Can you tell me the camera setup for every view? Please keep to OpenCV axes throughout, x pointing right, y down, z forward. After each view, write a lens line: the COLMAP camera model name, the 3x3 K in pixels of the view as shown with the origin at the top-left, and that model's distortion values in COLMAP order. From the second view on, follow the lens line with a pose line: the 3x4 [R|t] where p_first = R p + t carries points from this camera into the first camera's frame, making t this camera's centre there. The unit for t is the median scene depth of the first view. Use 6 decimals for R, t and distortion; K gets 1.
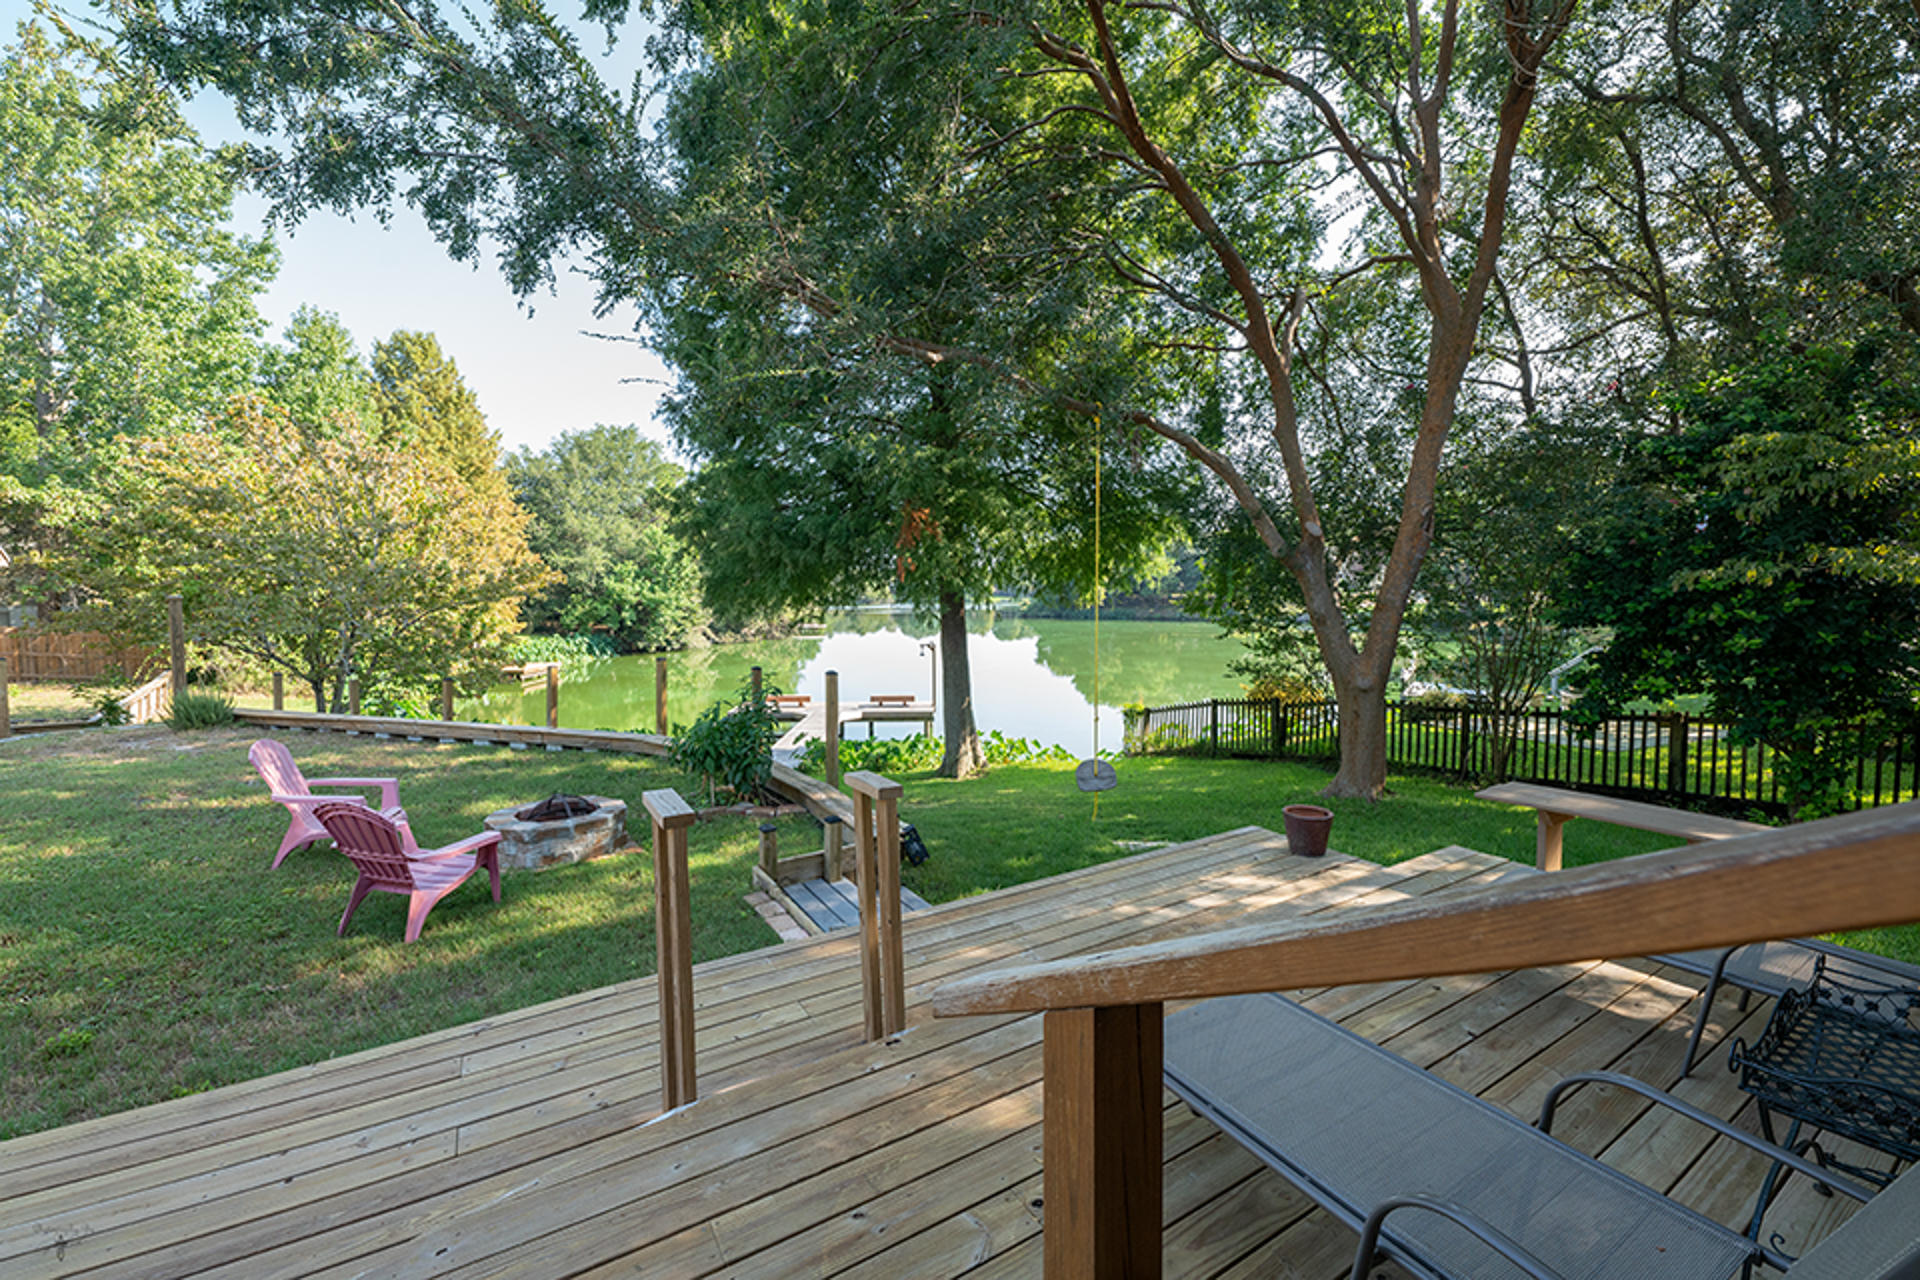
lens RADIAL K [[758.3, 0, 963.0], [0, 758.3, 629.4], [0, 0, 1]] dist [-0.010417, -0.002984]
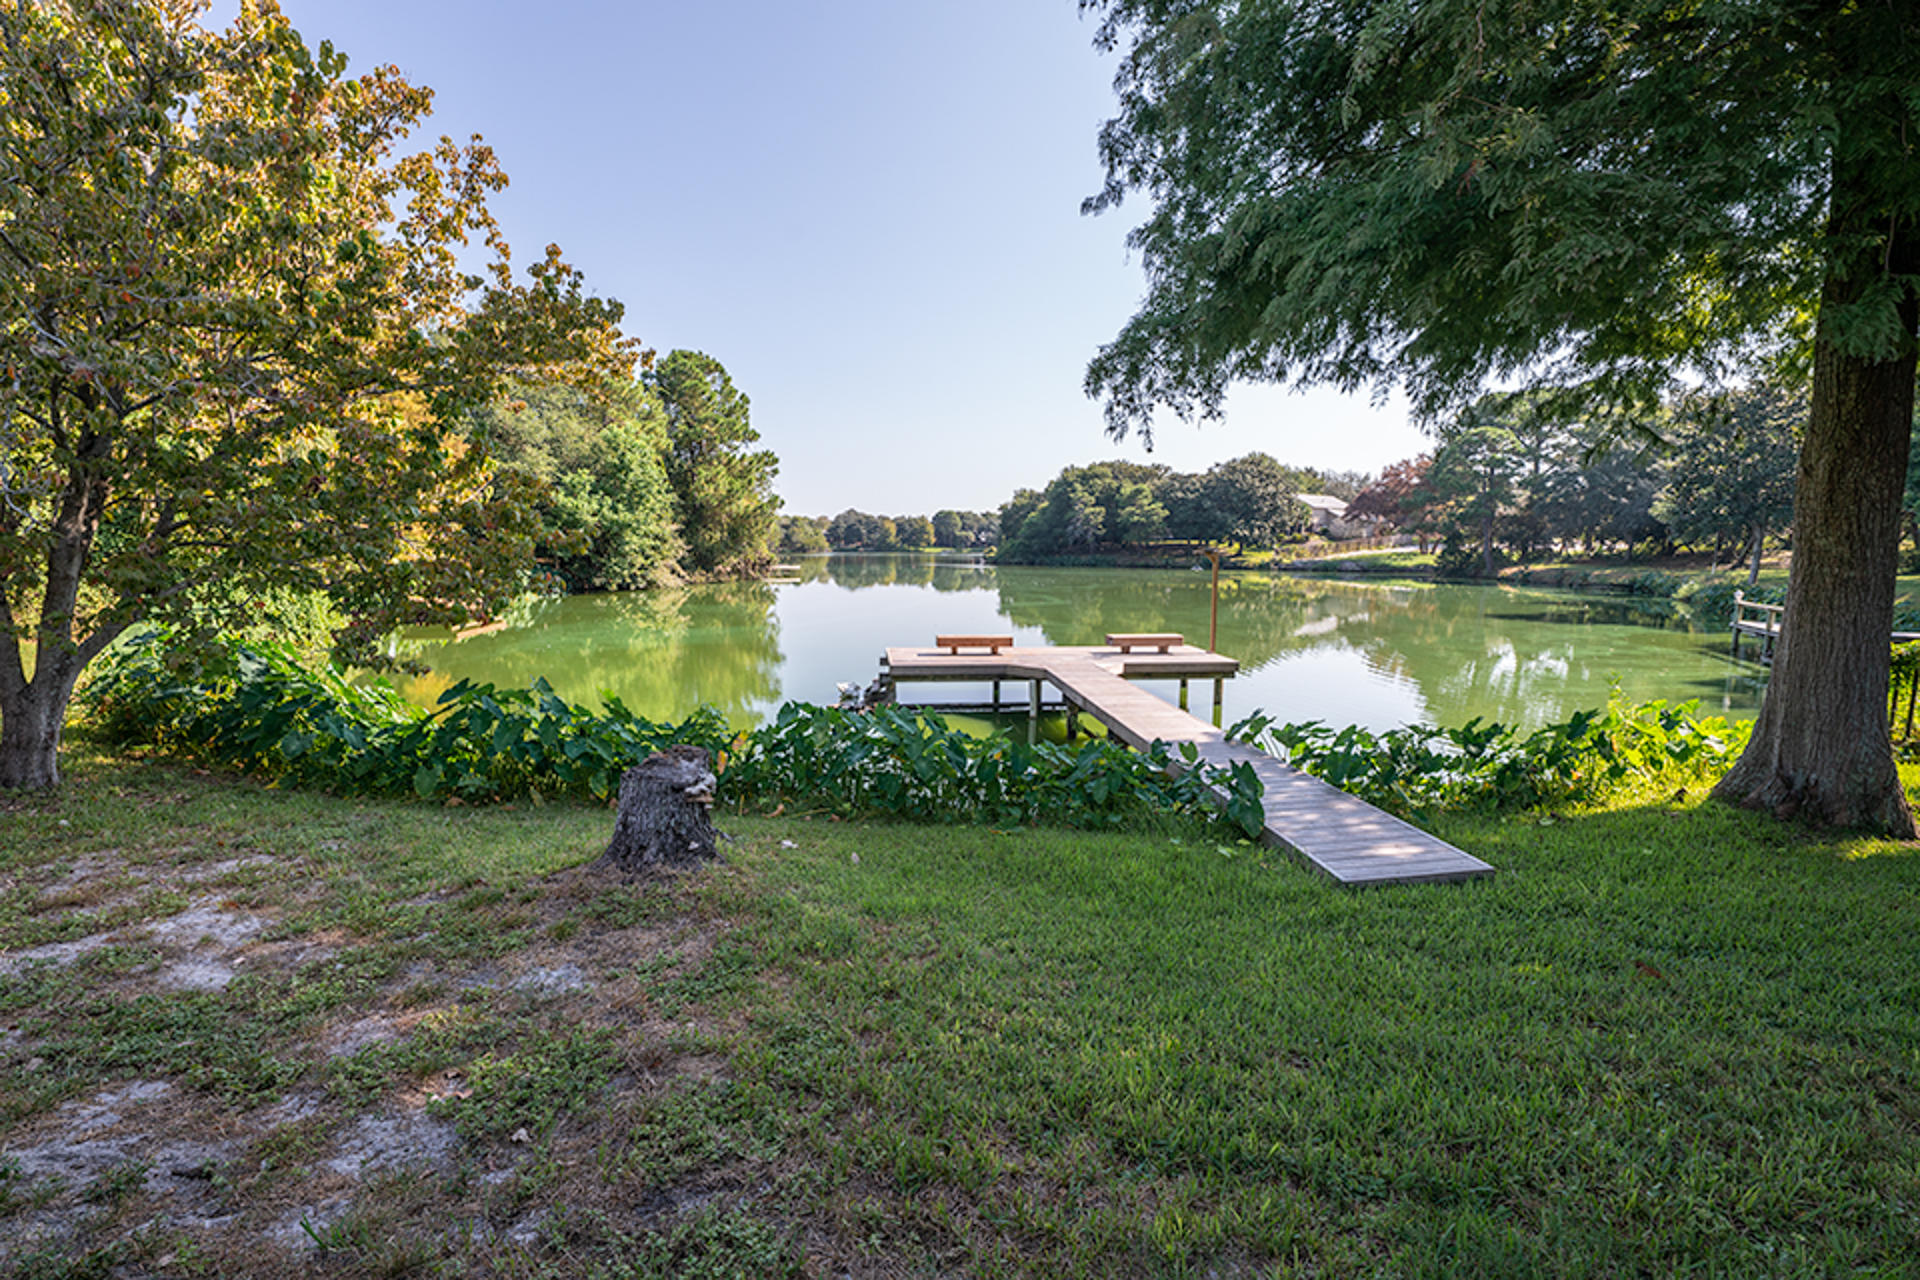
lens RADIAL K [[758.3, 0, 960.1], [0, 758.3, 634.2], [0, 0, 1]] dist [-0.010417, -0.002984]
pose [[0.994740, 0.000338, 0.102432, -0.522260], [-0.007128, 0.997798, 0.065935, 0.082103], [-0.102184, -0.066318, 0.992552, 0.714722]]
